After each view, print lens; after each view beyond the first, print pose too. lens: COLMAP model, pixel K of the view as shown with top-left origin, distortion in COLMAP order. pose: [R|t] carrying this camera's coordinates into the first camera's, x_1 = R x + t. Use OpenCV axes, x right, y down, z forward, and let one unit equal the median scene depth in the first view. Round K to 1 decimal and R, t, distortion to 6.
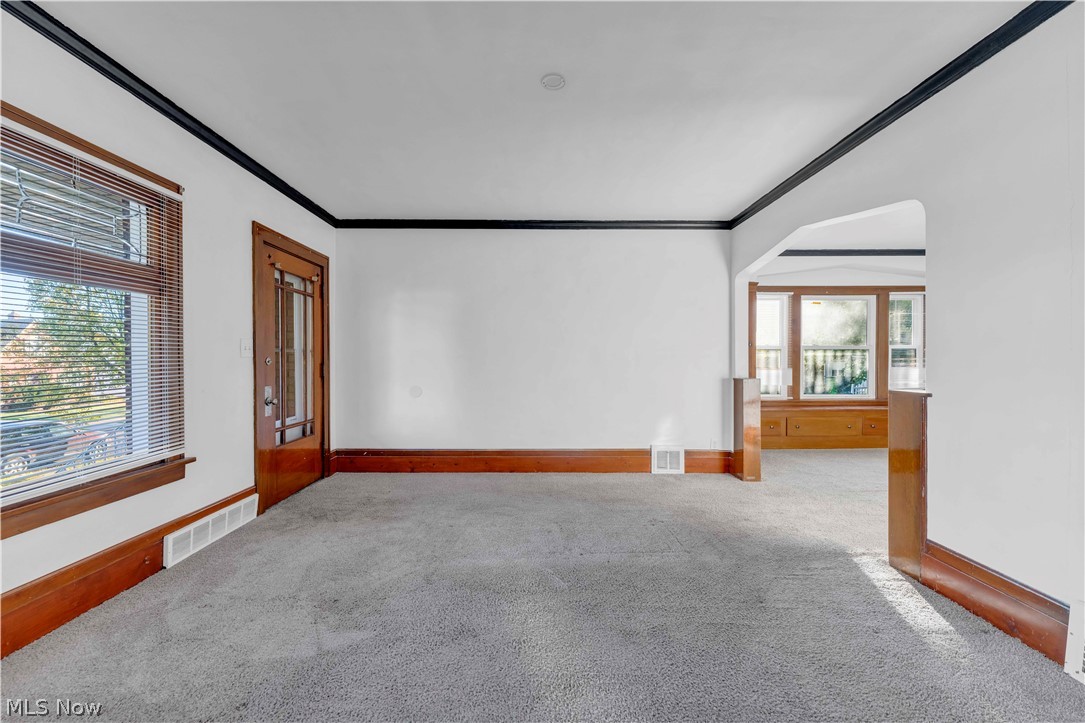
lens RADIAL K [[439.0, 0, 535.6], [0, 439.0, 365.0], [0, 0, 1]] dist [0.000120, 0.000028]
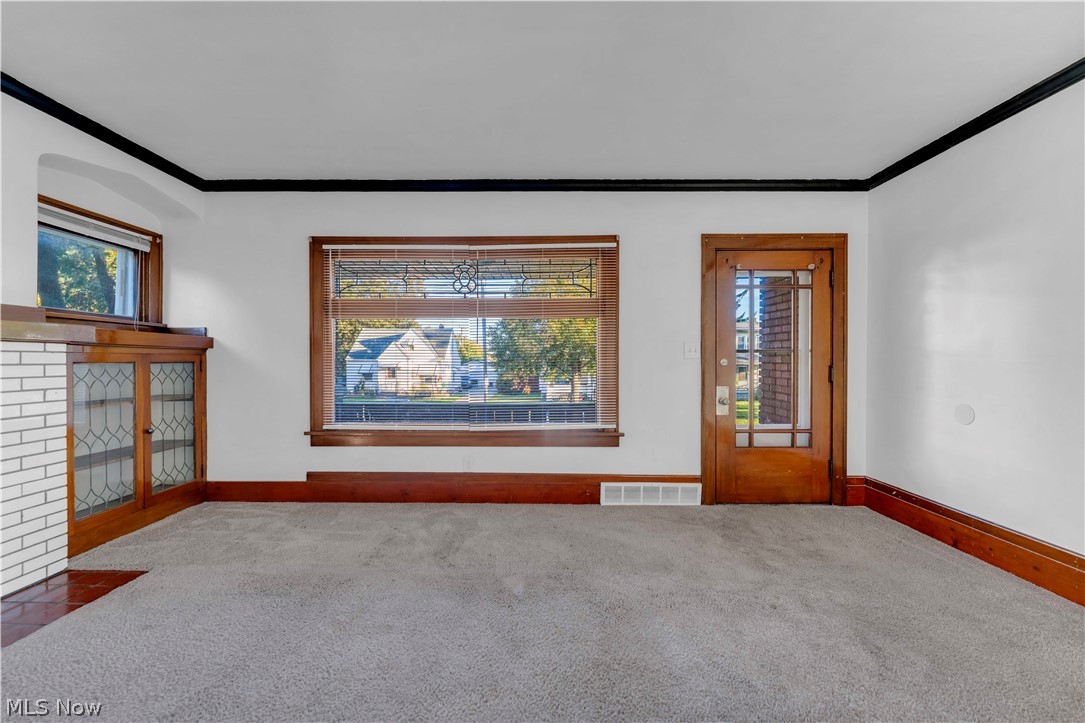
lens RADIAL K [[439.0, 0, 540.5], [0, 439.0, 363.9], [0, 0, 1]] dist [0.000120, 0.000028]
pose [[-0.004219, 0.005792, -0.999974, 0.453103], [-0.013977, 0.999885, 0.005851, -0.005192], [0.999893, 0.014001, -0.004137, 0.598180]]
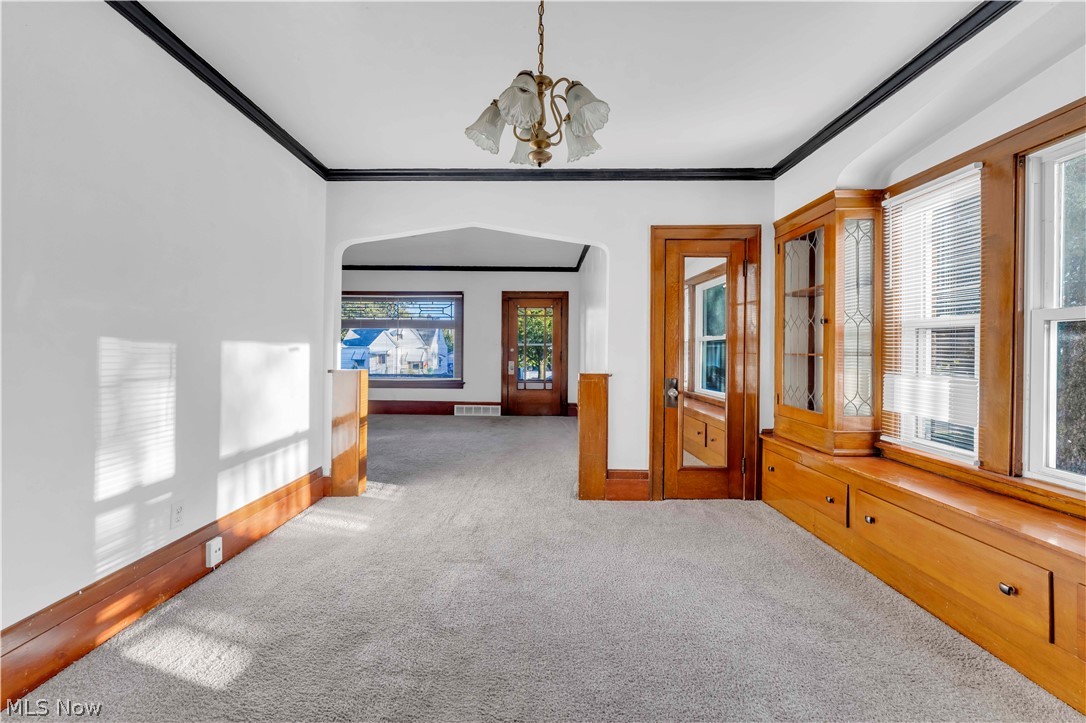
lens RADIAL K [[439.4, 0, 537.1], [0, 439.4, 351.7], [0, 0, 1]] dist [0.000120, 0.000028]
pose [[-0.002621, 0.004466, -0.999987, 1.722874], [-0.020382, 0.999782, 0.004519, -0.013914], [0.999789, 0.020394, -0.002530, 1.188850]]
